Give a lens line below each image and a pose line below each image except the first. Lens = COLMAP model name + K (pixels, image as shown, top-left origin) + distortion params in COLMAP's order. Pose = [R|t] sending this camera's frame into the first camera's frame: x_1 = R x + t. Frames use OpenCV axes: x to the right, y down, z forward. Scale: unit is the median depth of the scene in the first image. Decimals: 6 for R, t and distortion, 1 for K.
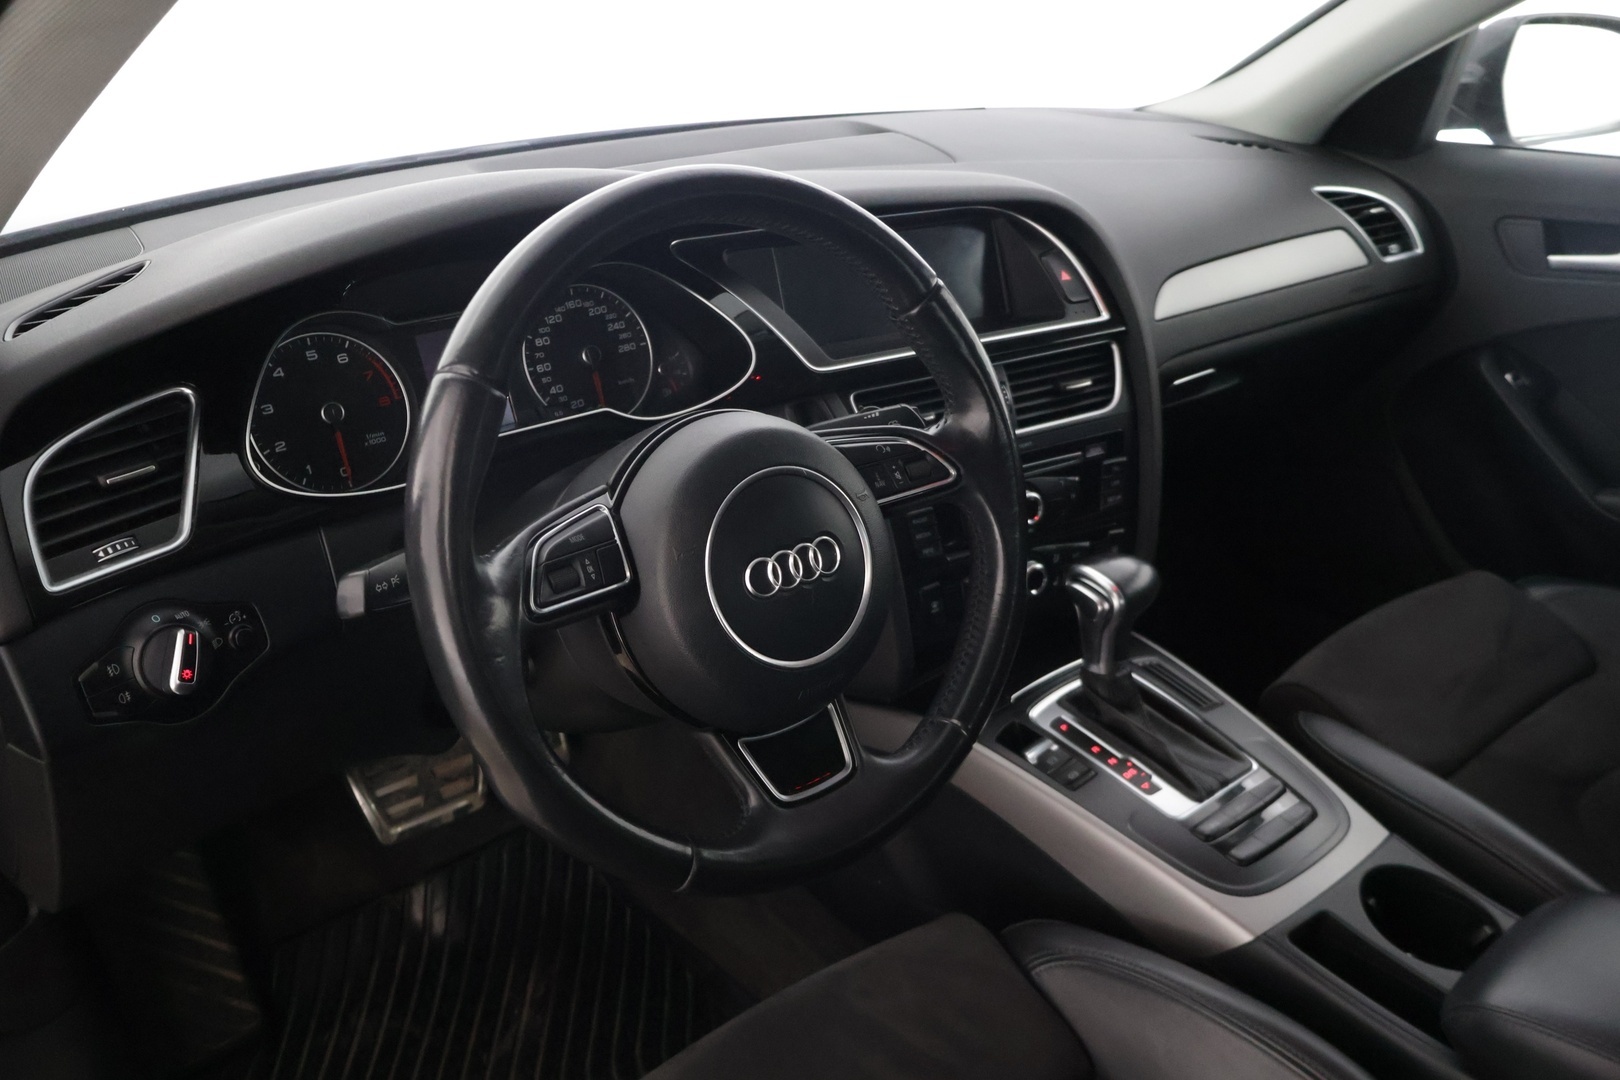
lens RADIAL K [[1343.8, 0, 802.1], [0, 1343.8, 544.0], [0, 0, 1]] dist [-0.004460, -0.007518]
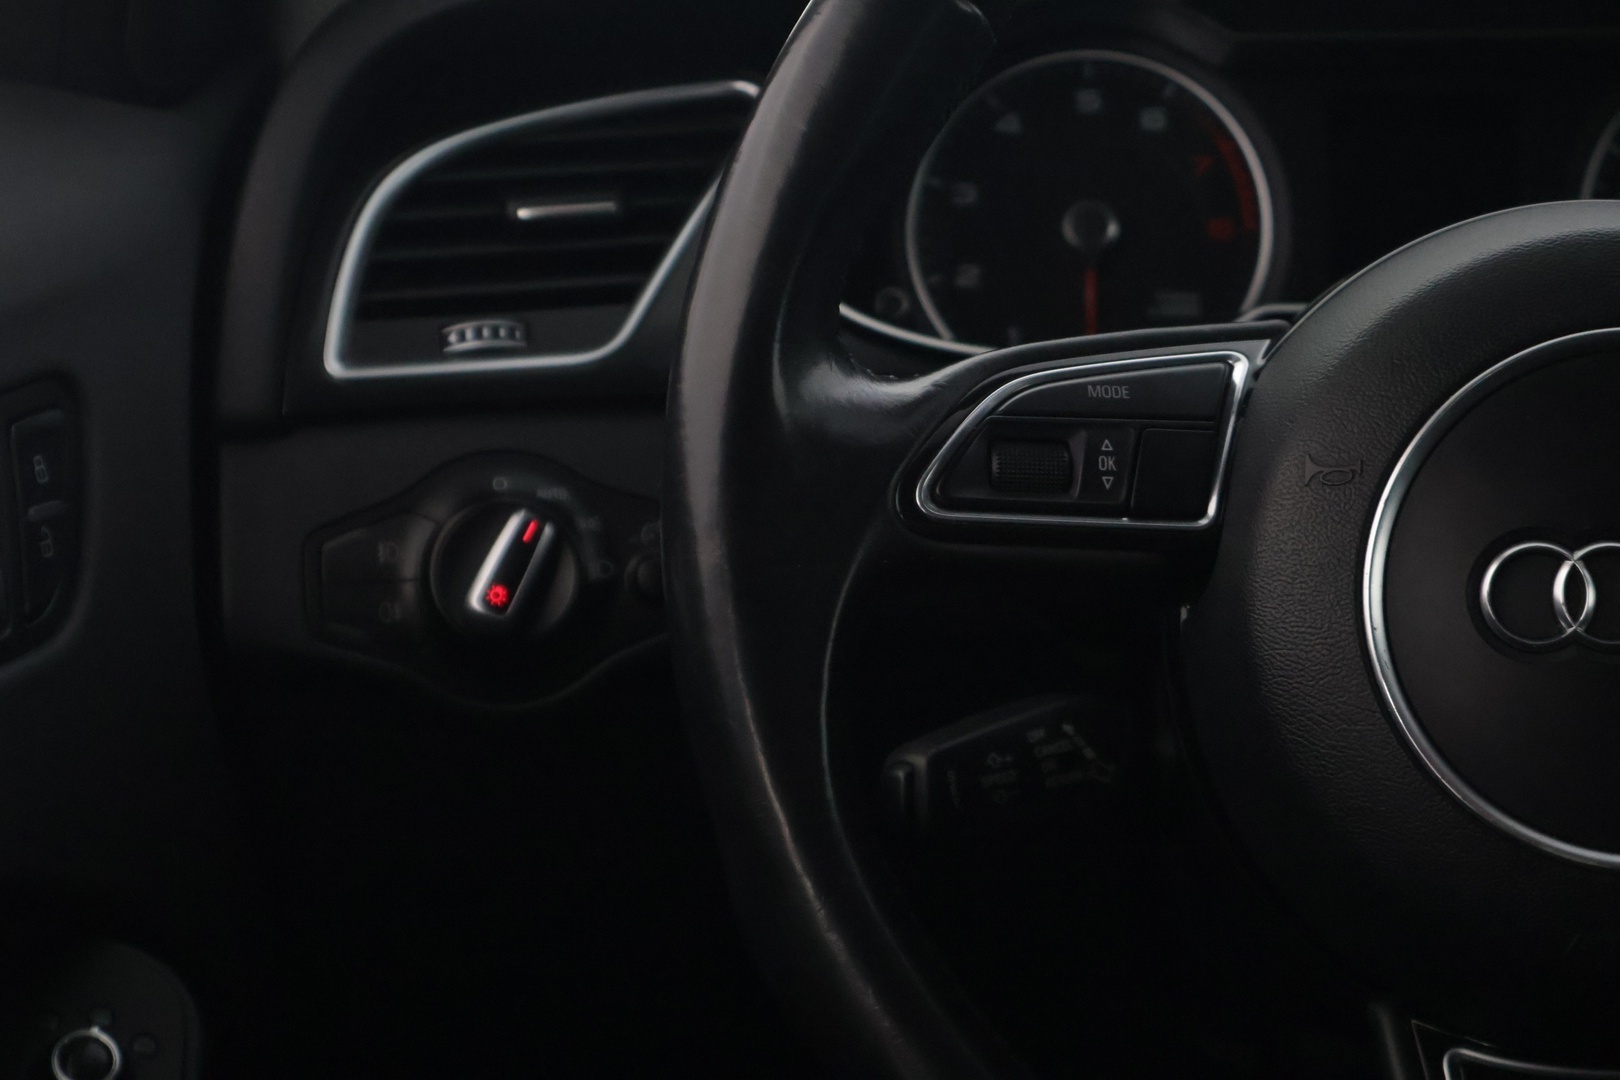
lens RADIAL K [[3224.7, 0, 817.9], [0, 3224.7, 538.2], [0, 0, 1]] dist [-0.027993, 0.111514]
pose [[0.726246, 0.170532, -0.665947, 0.314077], [-0.275759, 0.959653, -0.054985, 0.085305], [0.629701, 0.223573, 0.743970, 0.154211]]
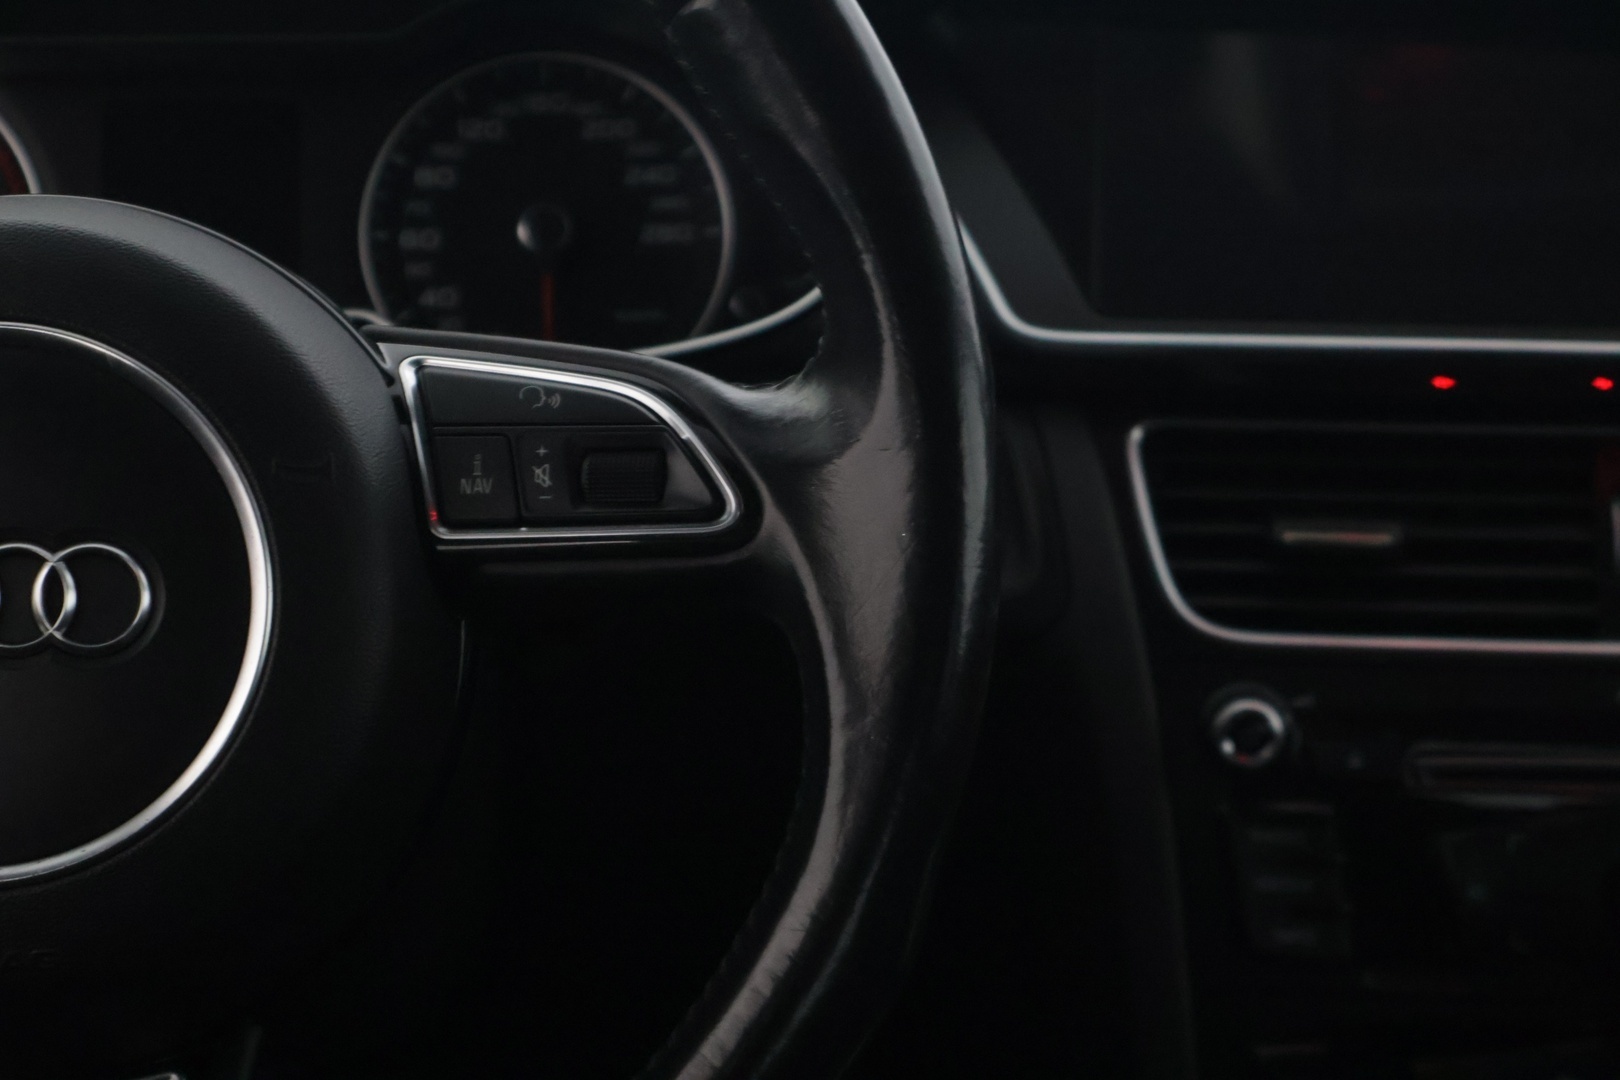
lens RADIAL K [[3224.7, 0, 817.9], [0, 3224.7, 538.2], [0, 0, 1]] dist [-0.027993, 0.111514]
pose [[0.811324, 0.151738, -0.564561, 0.495033], [-0.251762, 0.962274, -0.103172, 0.025382], [0.527608, 0.225841, 0.818918, 0.319550]]
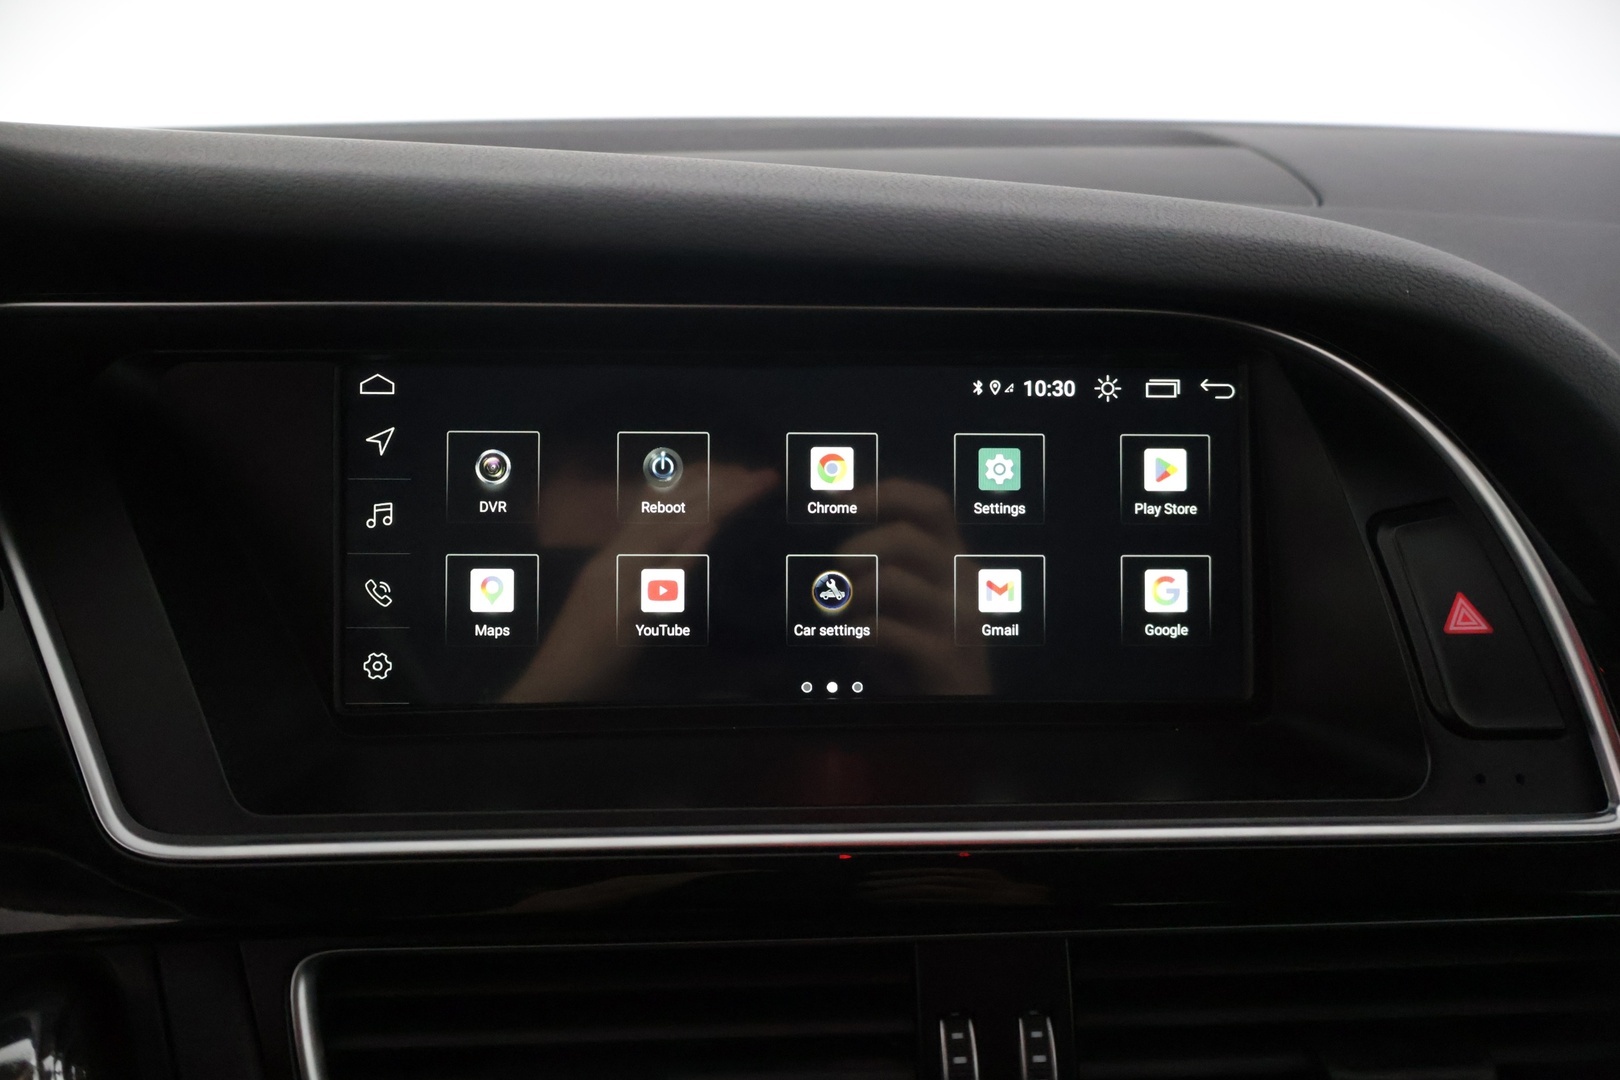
lens RADIAL K [[1343.8, 0, 802.1], [0, 1343.8, 544.0], [0, 0, 1]] dist [-0.004460, -0.007518]
pose [[0.876639, 0.199892, -0.437661, 0.242352], [-0.234416, 0.971797, -0.025689, -0.221068], [0.420183, 0.125115, 0.898773, 0.894768]]
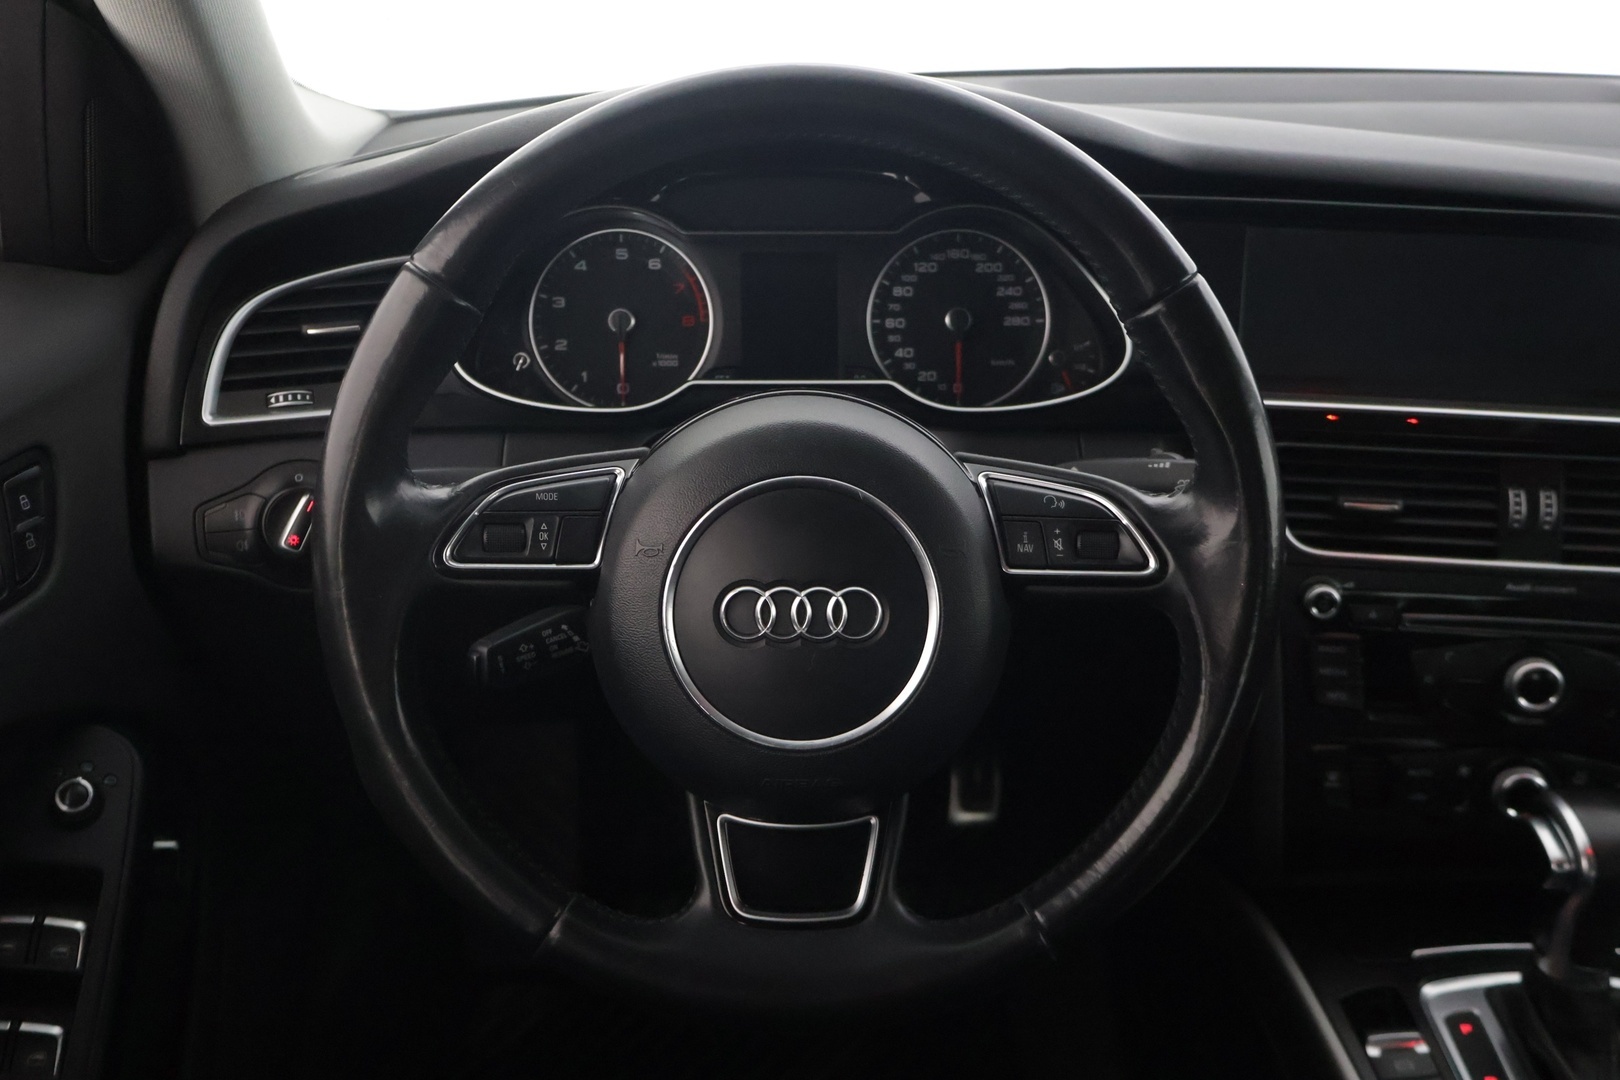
lens RADIAL K [[1565.3, 0, 810.0], [0, 1565.3, 540.0], [0, 0, 1]] dist [-0.005058, 0.006254]
pose [[0.783657, 0.262606, -0.562957, 0.358629], [-0.269467, 0.960252, 0.072827, -0.065364], [0.559705, 0.094627, 0.823271, 0.223360]]
